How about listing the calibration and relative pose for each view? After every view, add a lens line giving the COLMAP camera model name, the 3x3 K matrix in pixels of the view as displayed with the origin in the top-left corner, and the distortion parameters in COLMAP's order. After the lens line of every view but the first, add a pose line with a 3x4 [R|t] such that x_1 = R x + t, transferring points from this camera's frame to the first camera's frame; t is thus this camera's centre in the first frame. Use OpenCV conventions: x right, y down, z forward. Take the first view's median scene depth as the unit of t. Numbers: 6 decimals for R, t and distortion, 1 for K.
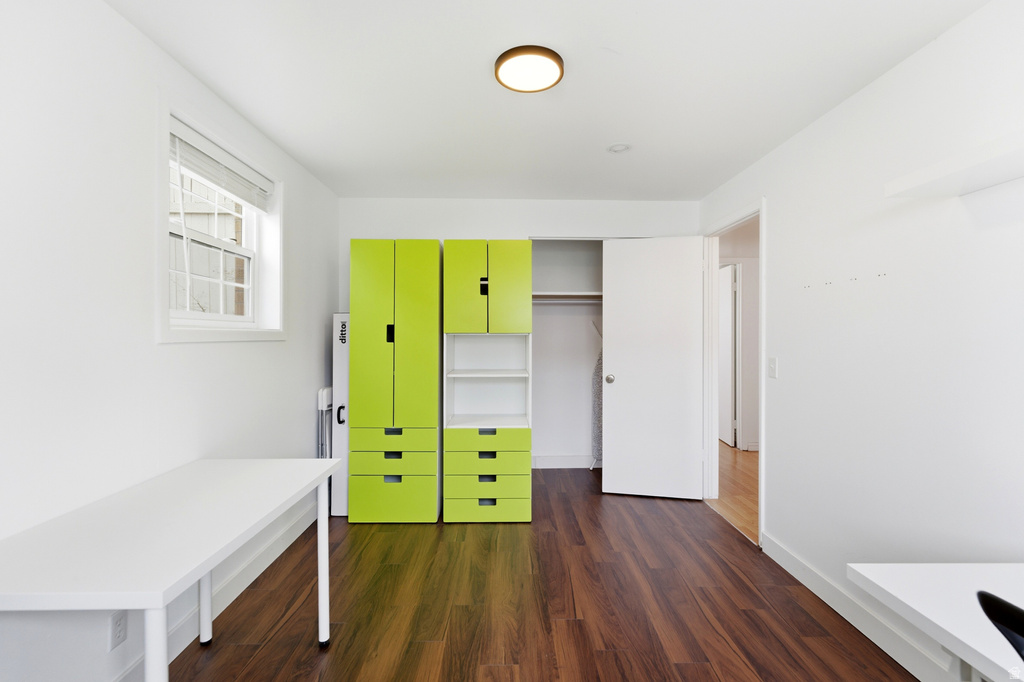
lens RADIAL K [[446.9, 0, 514.2], [0, 446.9, 340.1], [0, 0, 1]] dist [0.004286, 0.000295]
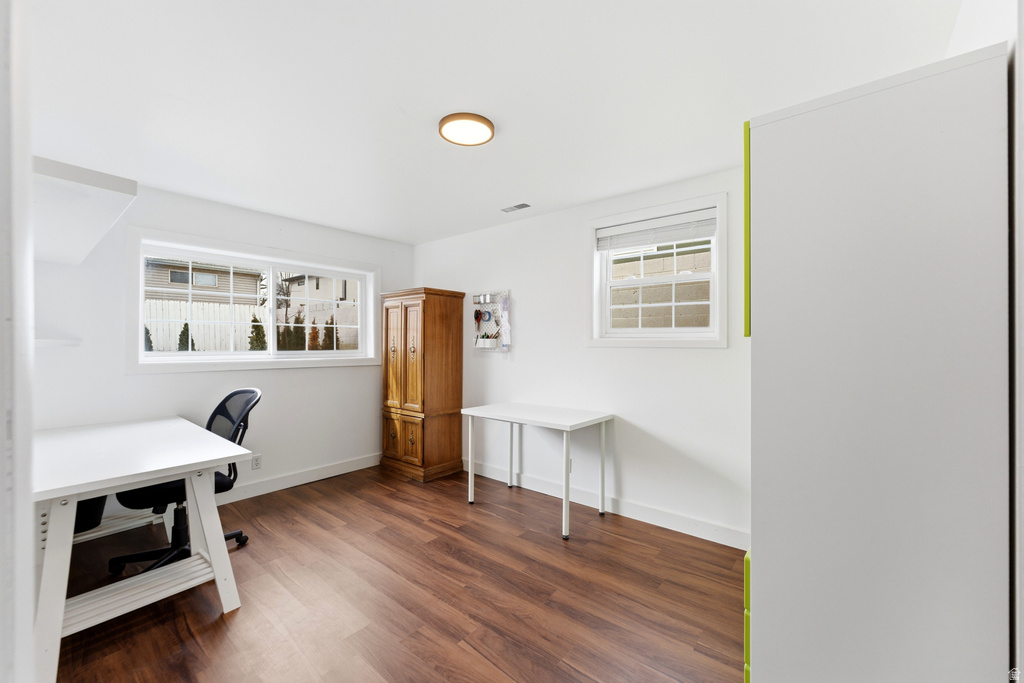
lens RADIAL K [[419.2, 0, 514.4], [0, 419.2, 341.9], [0, 0, 1]] dist [0.002754, 0.000523]
pose [[-0.653701, -0.002132, -0.756750, 0.727835], [-0.002926, 0.999996, -0.000290, -0.013622], [0.756747, 0.002025, -0.653705, 1.624540]]
